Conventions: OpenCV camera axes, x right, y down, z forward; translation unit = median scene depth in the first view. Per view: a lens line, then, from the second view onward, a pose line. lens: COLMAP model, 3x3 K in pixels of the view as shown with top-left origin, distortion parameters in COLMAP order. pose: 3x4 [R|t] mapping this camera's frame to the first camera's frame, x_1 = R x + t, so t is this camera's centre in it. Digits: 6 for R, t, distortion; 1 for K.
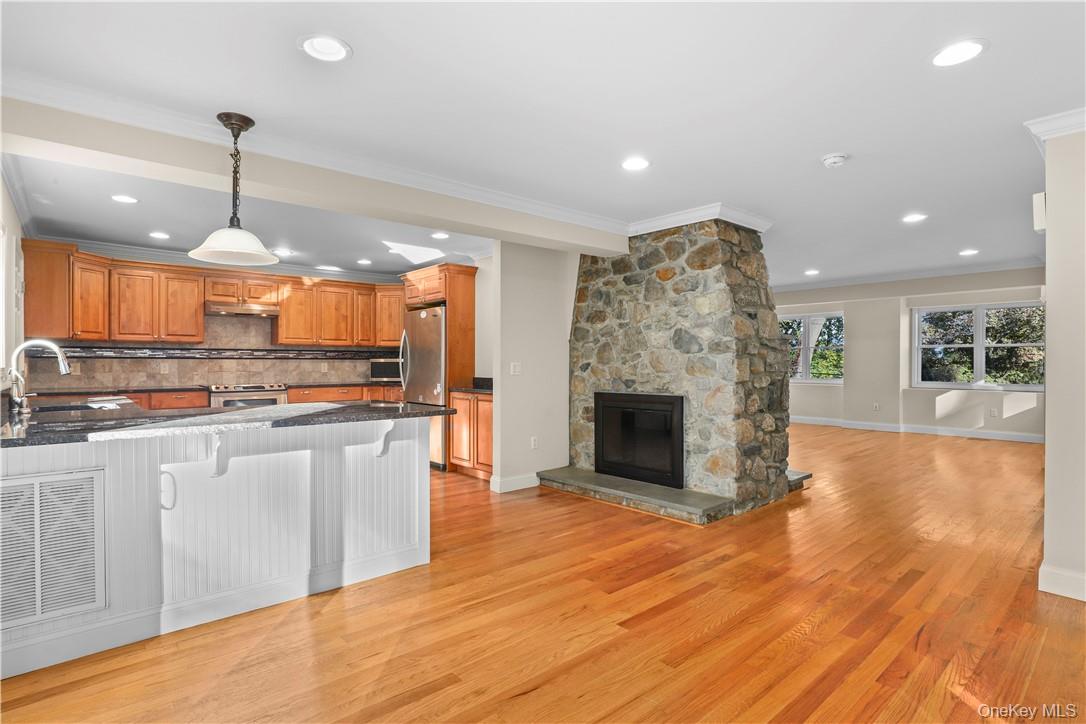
lens RADIAL K [[539.2, 0, 539.7], [0, 539.2, 365.4], [0, 0, 1]] dist [-0.025530, 0.000442]
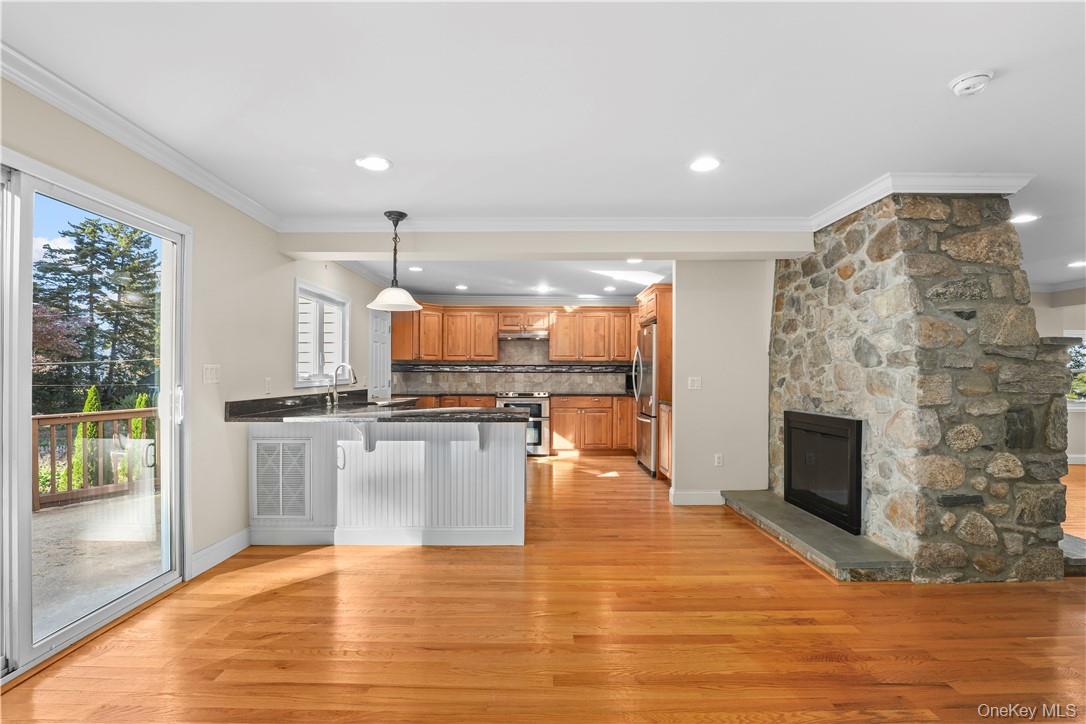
lens RADIAL K [[502.1, 0, 540.7], [0, 502.1, 371.4], [0, 0, 1]] dist [-0.027379, 0.001013]
pose [[0.759823, -0.000754, -0.650130, 0.369085], [-0.006030, 0.999948, -0.008208, -0.006952], [0.650102, 0.010157, 0.759779, 0.118077]]
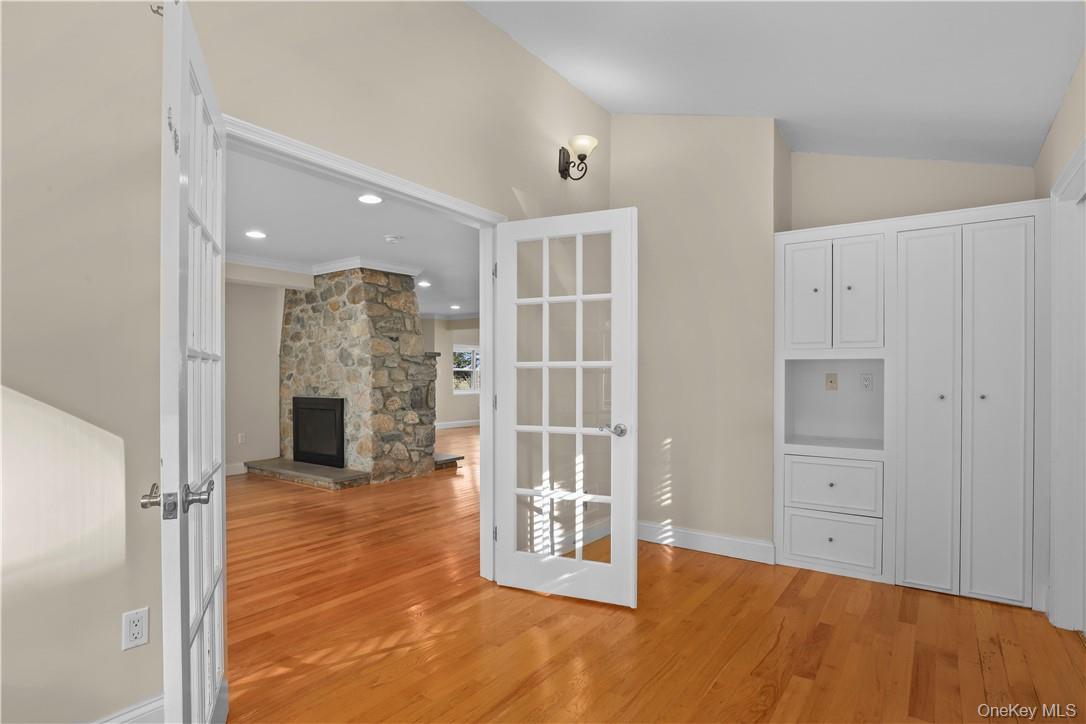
lens RADIAL K [[552.1, 0, 542.4], [0, 552.1, 376.2], [0, 0, 1]] dist [-0.032285, 0.000005]
pose [[0.973655, -0.001768, 0.228020, 0.417704], [0.001910, 0.999998, -0.000402, 0.003285], [-0.228019, 0.000827, 0.973656, -0.418533]]
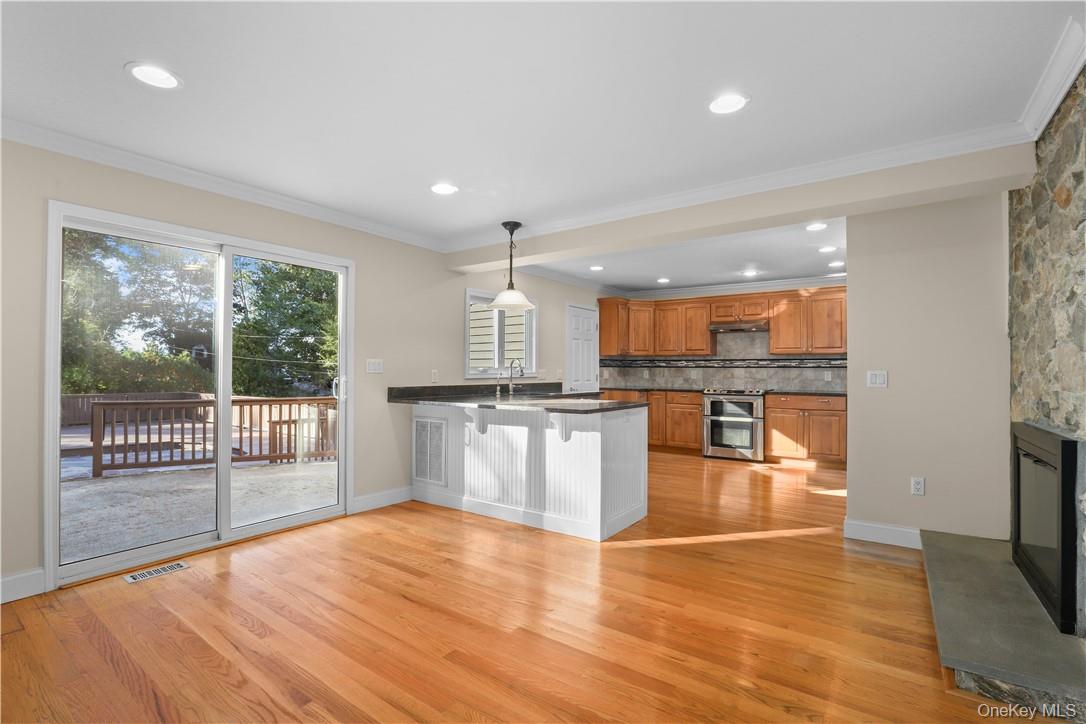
lens RADIAL K [[500.1, 0, 543.0], [0, 500.1, 362.0], [0, 0, 1]] dist [-0.023462, 0.000293]
pose [[0.232525, -0.014938, -0.972476, 0.555005], [-0.009696, 0.999797, -0.017676, -0.000749], [0.972542, 0.013539, 0.232333, 0.421633]]
